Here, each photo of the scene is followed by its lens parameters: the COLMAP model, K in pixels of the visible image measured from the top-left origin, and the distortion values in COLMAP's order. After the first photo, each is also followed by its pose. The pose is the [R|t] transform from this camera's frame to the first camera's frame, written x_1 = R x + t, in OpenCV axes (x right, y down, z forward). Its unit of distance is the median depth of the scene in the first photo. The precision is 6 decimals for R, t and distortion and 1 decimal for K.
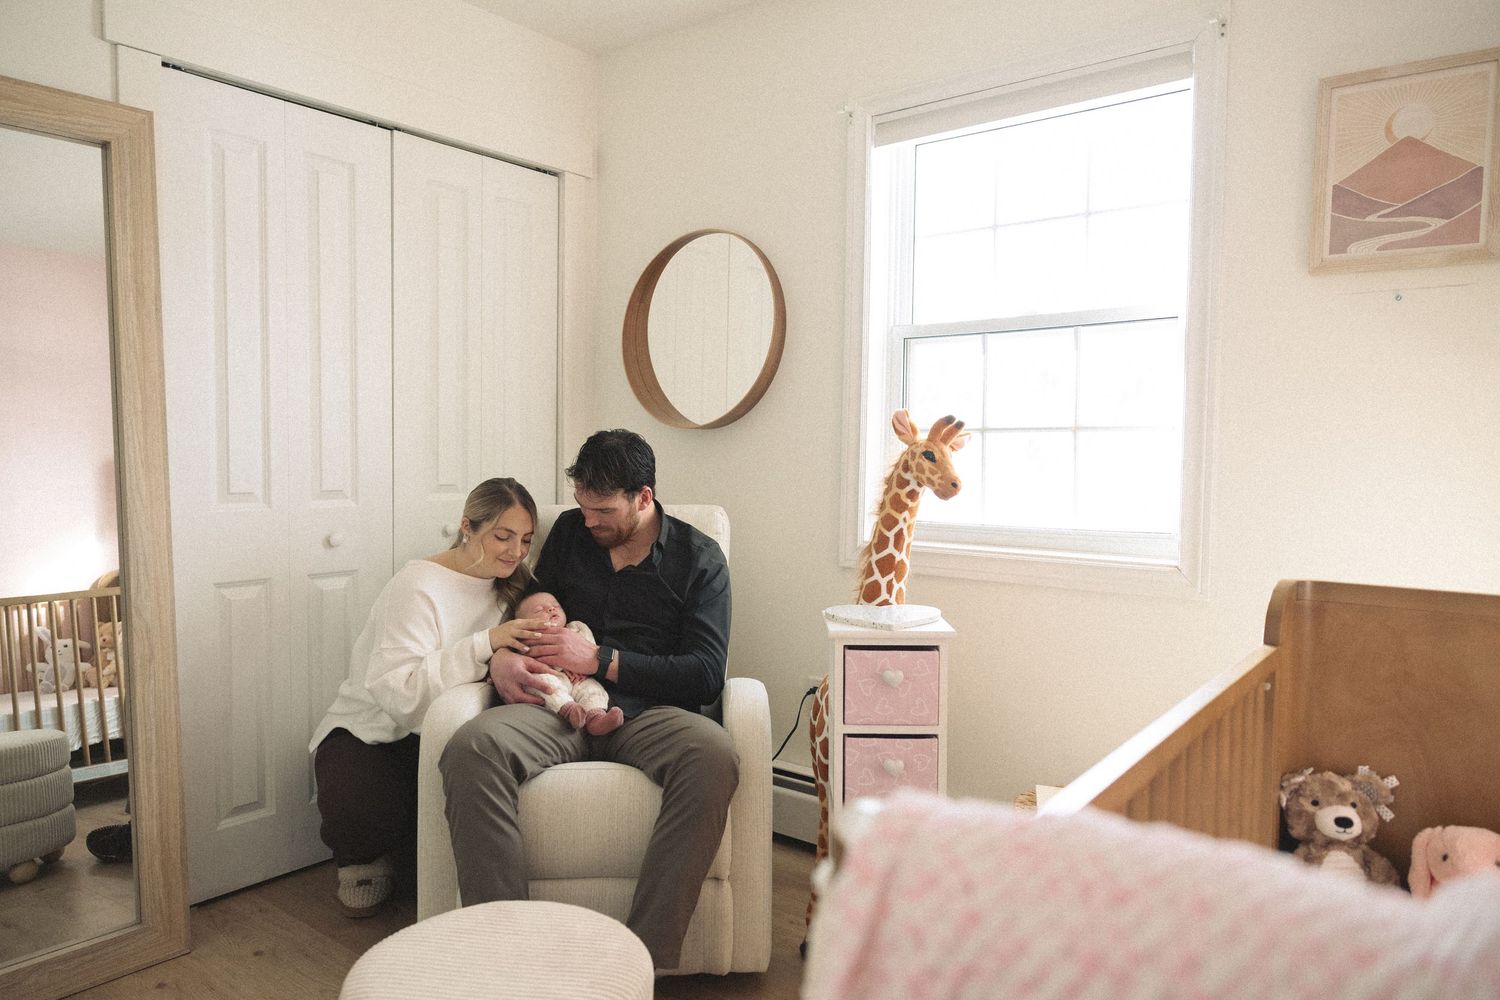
lens RADIAL K [[1006.1, 0, 750.0], [0, 1006.1, 500.0], [0, 0, 1]] dist [0.000414, 0.003362]
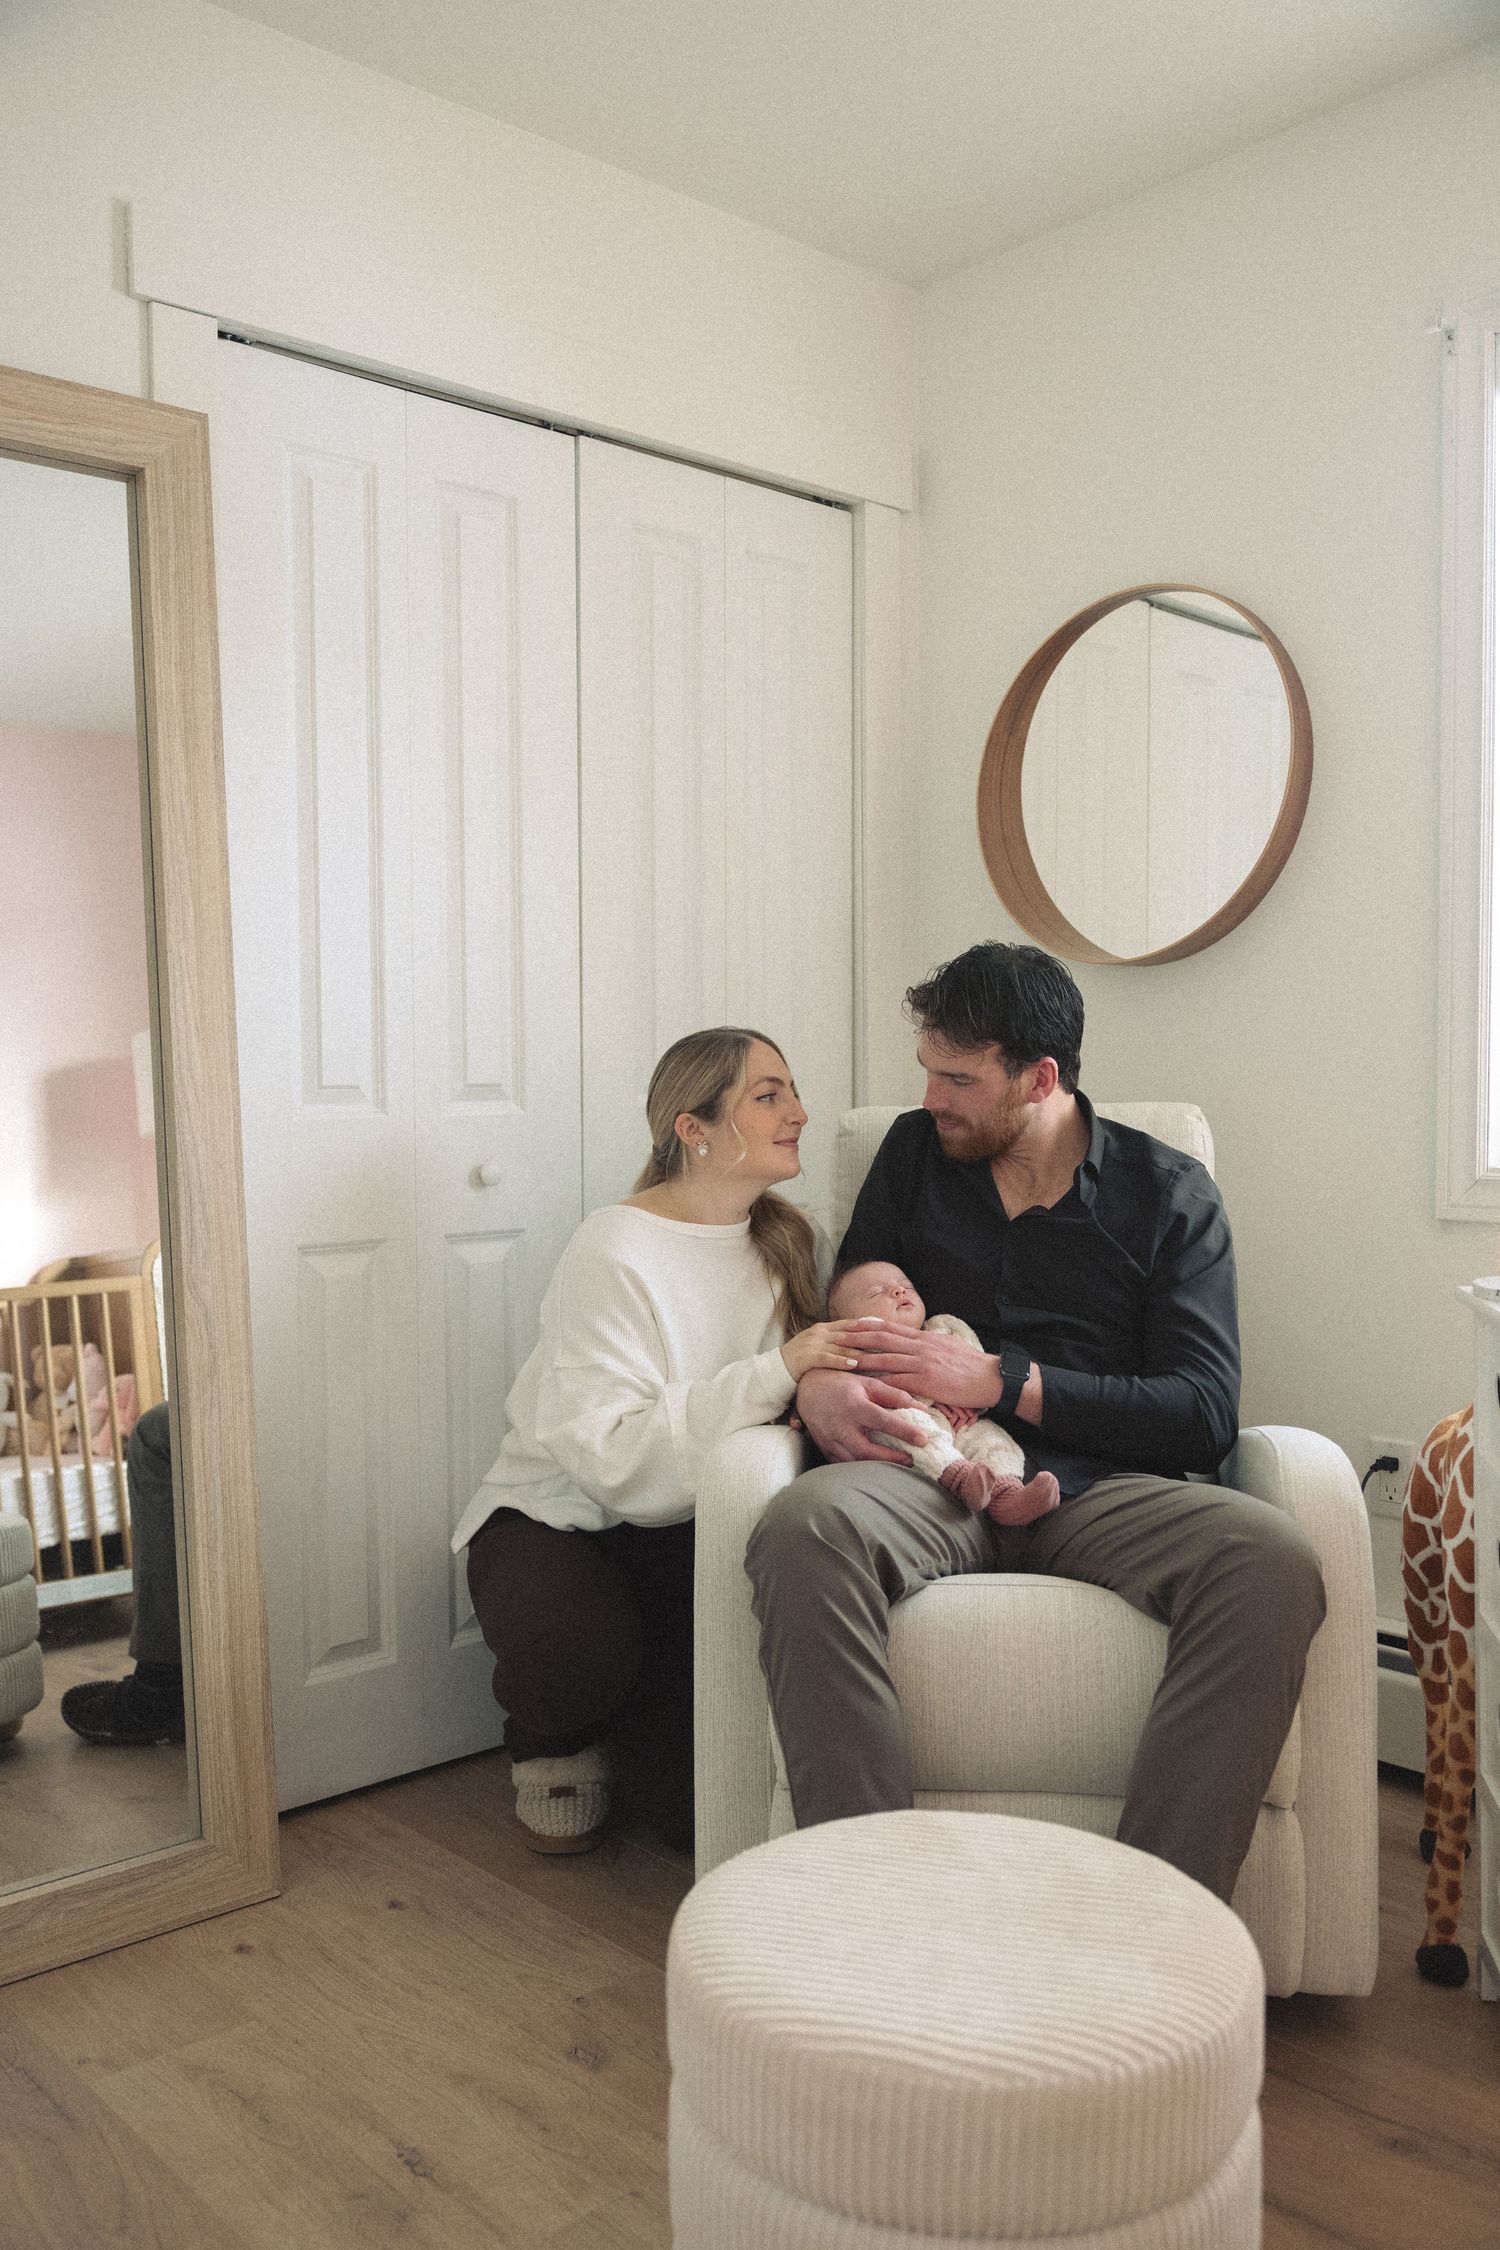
lens RADIAL K [[1830.9, 0, 752.7], [0, 1830.9, 1142.6], [0, 0, 1]] dist [-0.004444, 0.003897]
pose [[0.985616, -0.012619, -0.168528, -0.118608], [0.010624, 0.999862, -0.012738, 0.044372], [0.168665, 0.010765, 0.985615, 0.034147]]
